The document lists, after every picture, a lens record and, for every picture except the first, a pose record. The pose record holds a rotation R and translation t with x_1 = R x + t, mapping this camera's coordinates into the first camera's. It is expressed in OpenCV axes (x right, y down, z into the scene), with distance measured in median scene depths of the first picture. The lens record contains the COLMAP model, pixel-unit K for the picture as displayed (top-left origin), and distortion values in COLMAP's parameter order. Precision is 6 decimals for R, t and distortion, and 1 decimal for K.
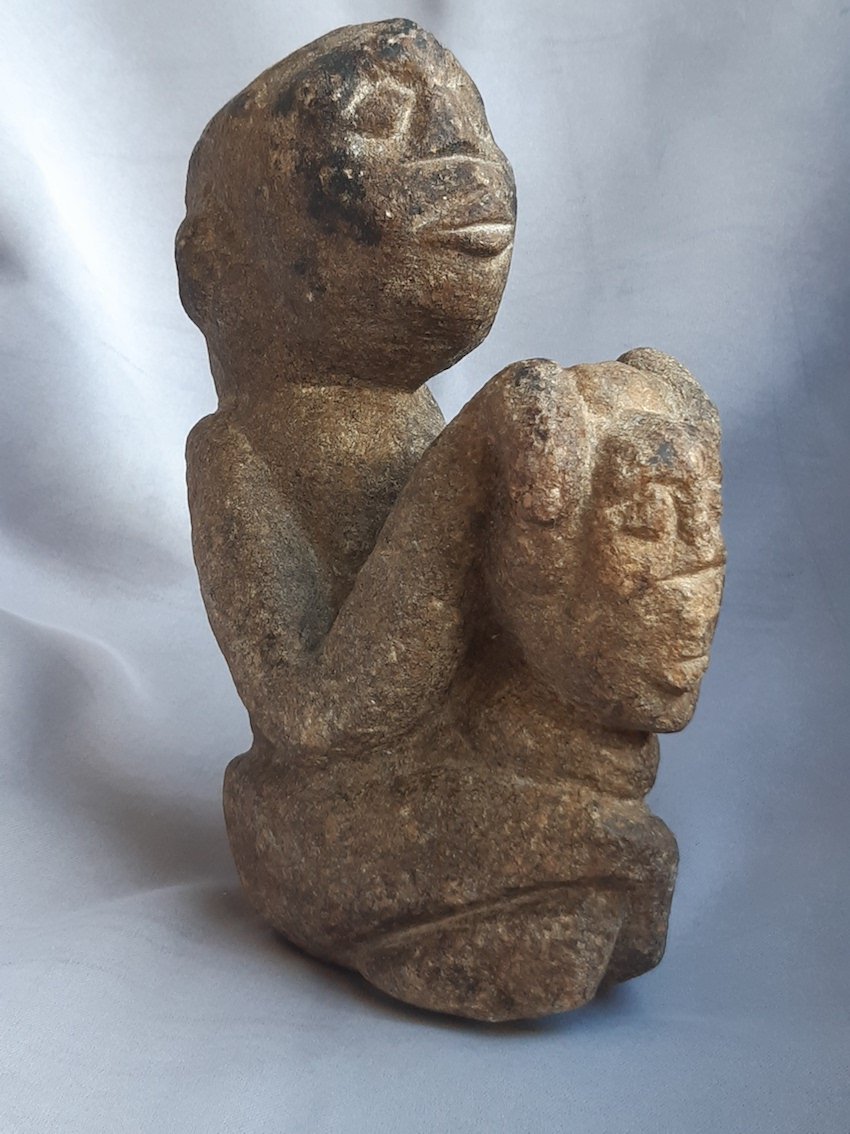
lens RADIAL K [[1792.0, 0, 420.2], [0, 1792.0, 546.5], [0, 0, 1]] dist [0.232682, -1.000758]
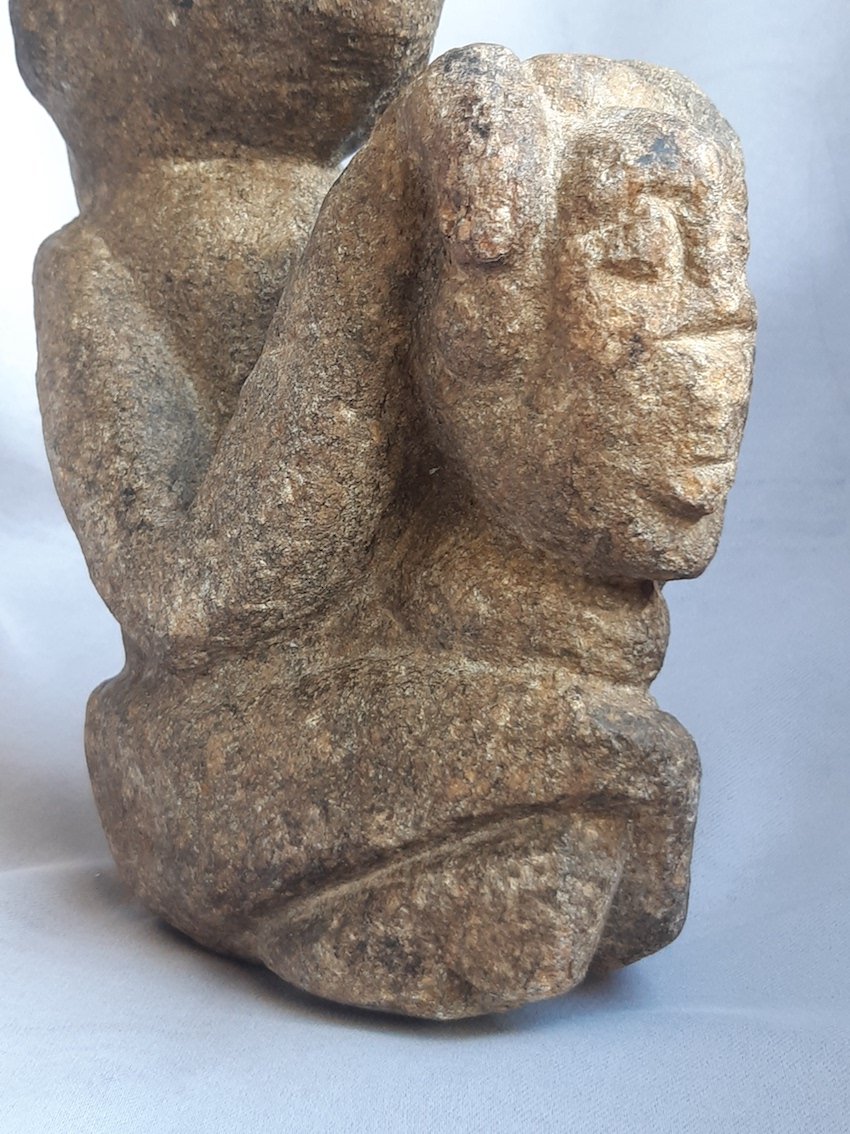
lens RADIAL K [[1792.0, 0, 420.2], [0, 1792.0, 546.5], [0, 0, 1]] dist [0.232682, -1.000758]
pose [[0.999629, -0.021529, -0.016664, 0.047731], [0.020433, 0.997780, -0.063381, 0.126502], [0.017991, 0.063017, 0.997850, 0.294765]]
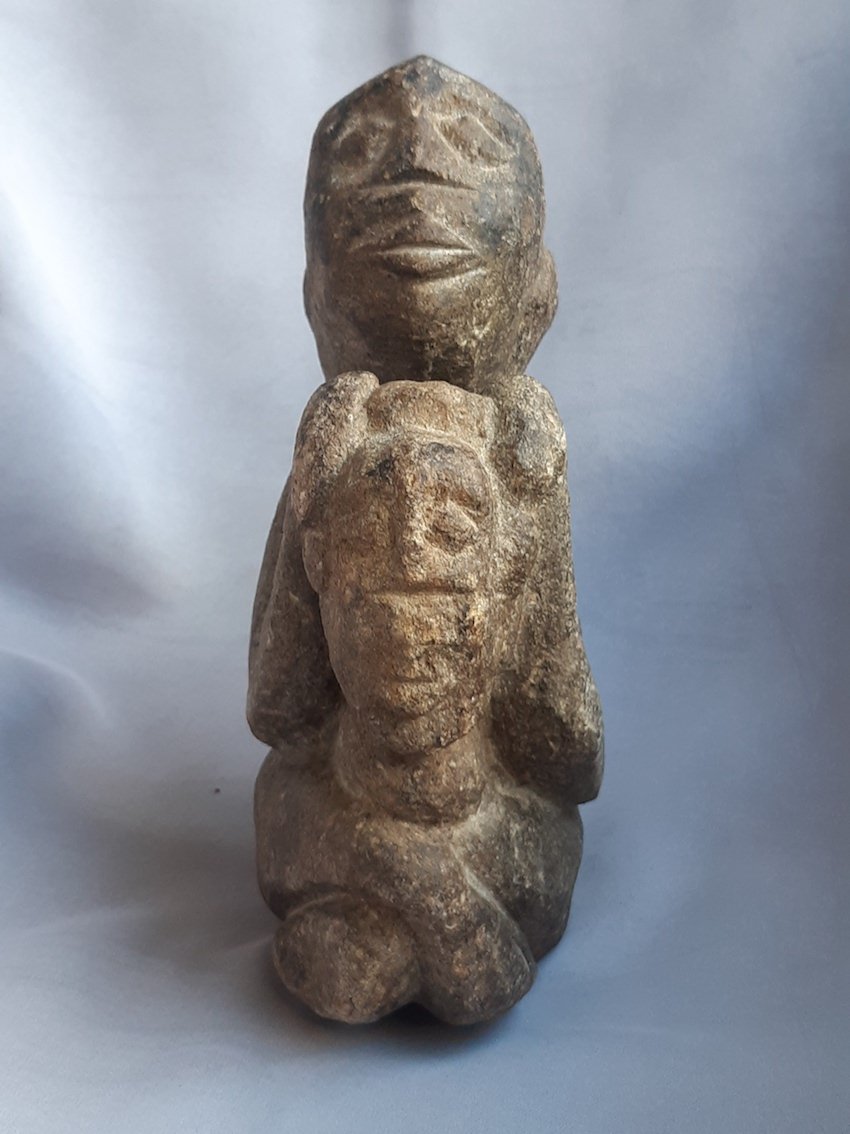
lens RADIAL K [[1792.0, 0, 420.2], [0, 1792.0, 546.5], [0, 0, 1]] dist [0.232682, -1.000758]
pose [[0.760217, 0.120095, -0.638473, 0.722462], [-0.151714, 0.988410, 0.005274, -0.015154], [0.631707, 0.092855, 0.769626, 0.224317]]
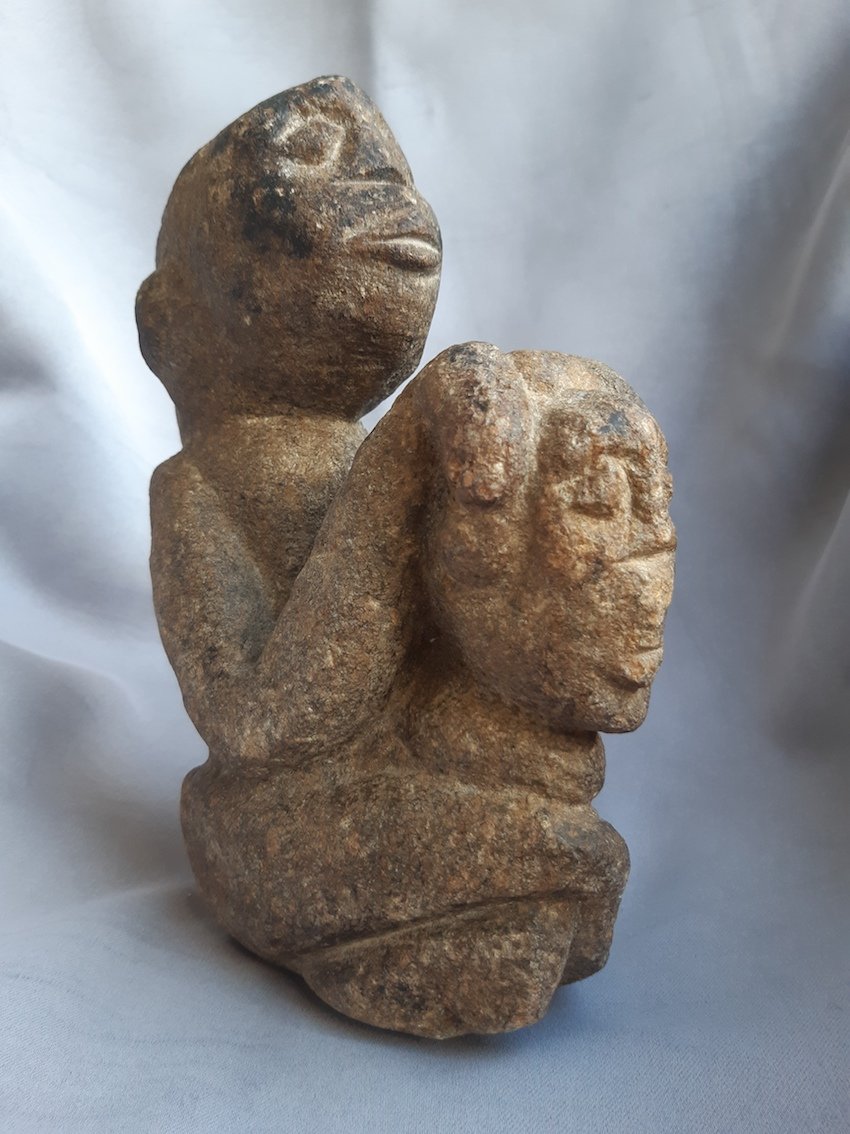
lens RADIAL K [[907.2, 0, 415.0], [0, 907.2, 554.7], [0, 0, 1]] dist [0.129308, -0.412610]
pose [[0.998994, -0.019385, 0.040431, 0.012163], [0.023316, 0.994800, -0.099139, 0.053429], [-0.038299, 0.099982, 0.994252, 0.498643]]
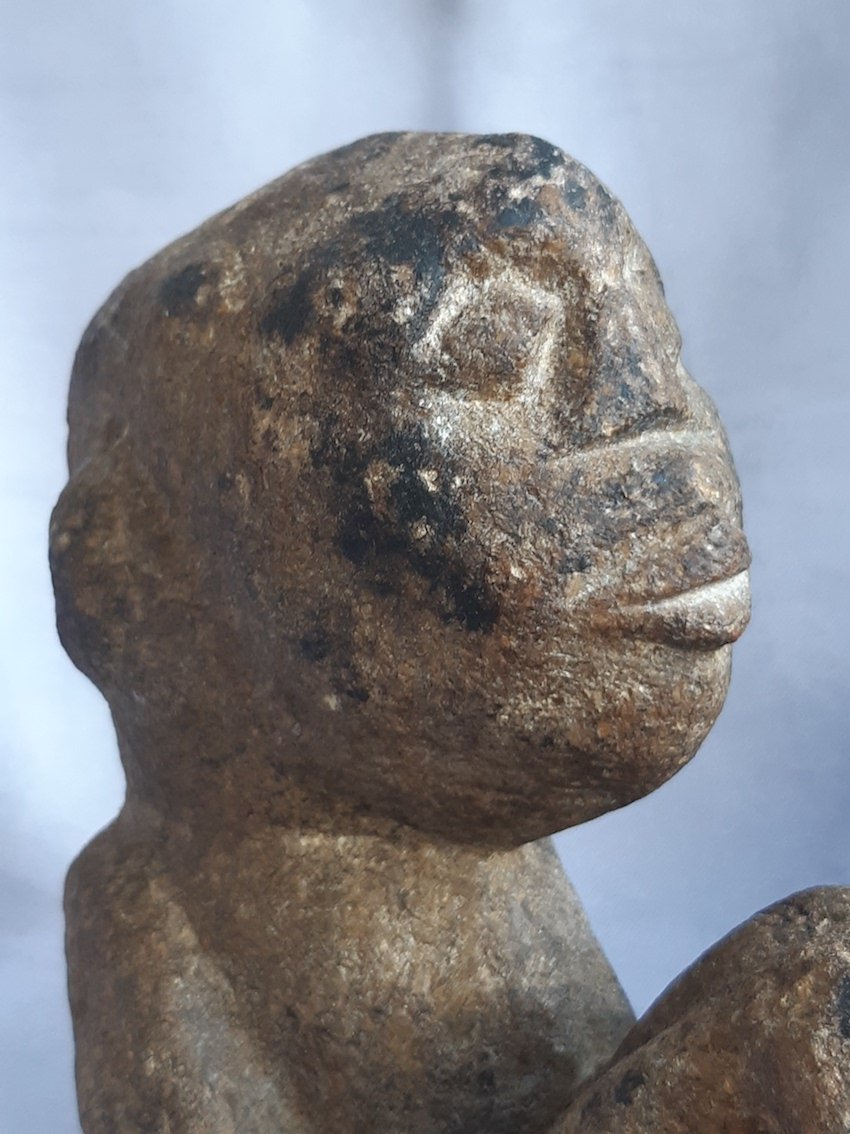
lens RADIAL K [[1792.0, 0, 420.2], [0, 1792.0, 546.5], [0, 0, 1]] dist [0.232682, -1.000758]
pose [[0.996693, 0.006474, 0.080997, -0.079946], [-0.010740, 0.998572, 0.052335, -0.214076], [-0.080542, -0.053032, 0.995339, 0.534440]]
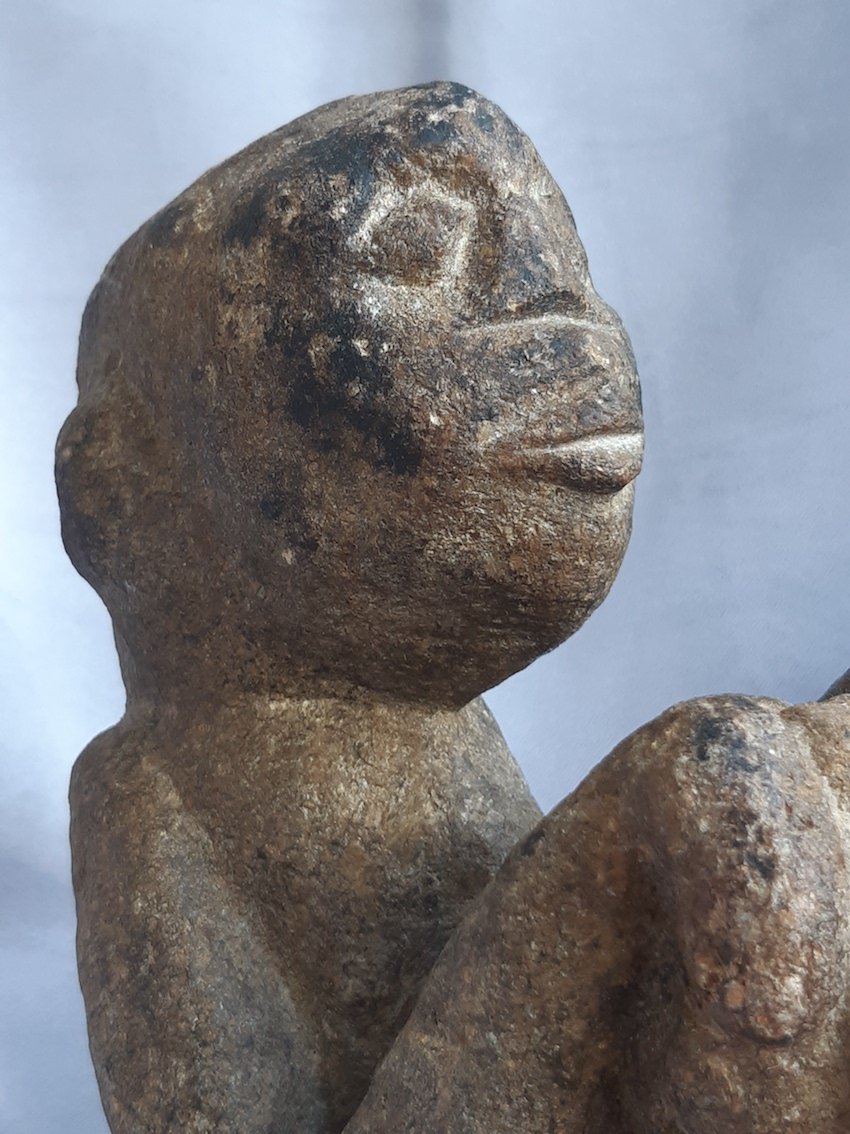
lens RADIAL K [[1792.0, 0, 420.2], [0, 1792.0, 546.5], [0, 0, 1]] dist [0.232682, -1.000758]
pose [[0.999022, -0.000869, 0.044204, -0.046249], [0.003773, 0.997835, -0.065662, -0.108355], [-0.044051, 0.065764, 0.996862, 0.448413]]
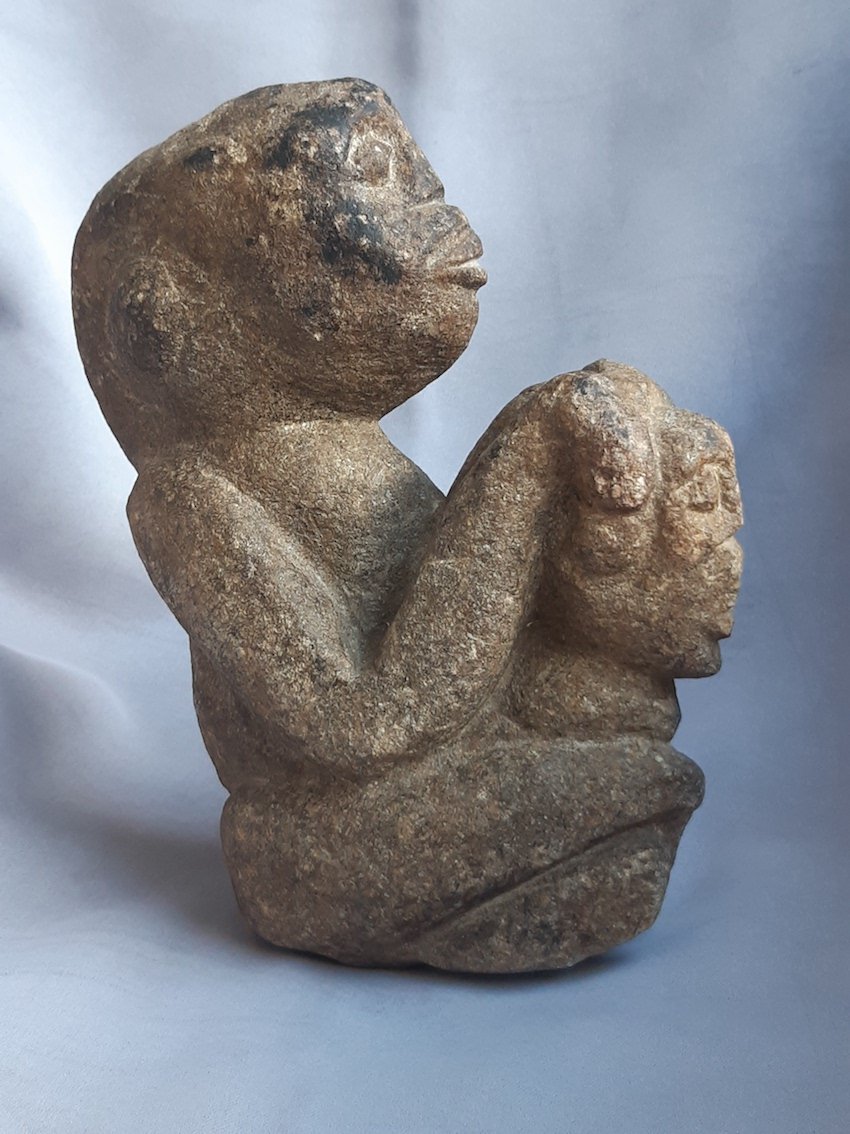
lens RADIAL K [[1792.0, 0, 420.2], [0, 1792.0, 546.5], [0, 0, 1]] dist [0.232682, -1.000758]
pose [[0.855906, -0.127256, 0.501229, -0.577482], [0.144024, 0.989560, 0.005300, -0.013647], [-0.496671, 0.067653, 0.865298, 0.062708]]
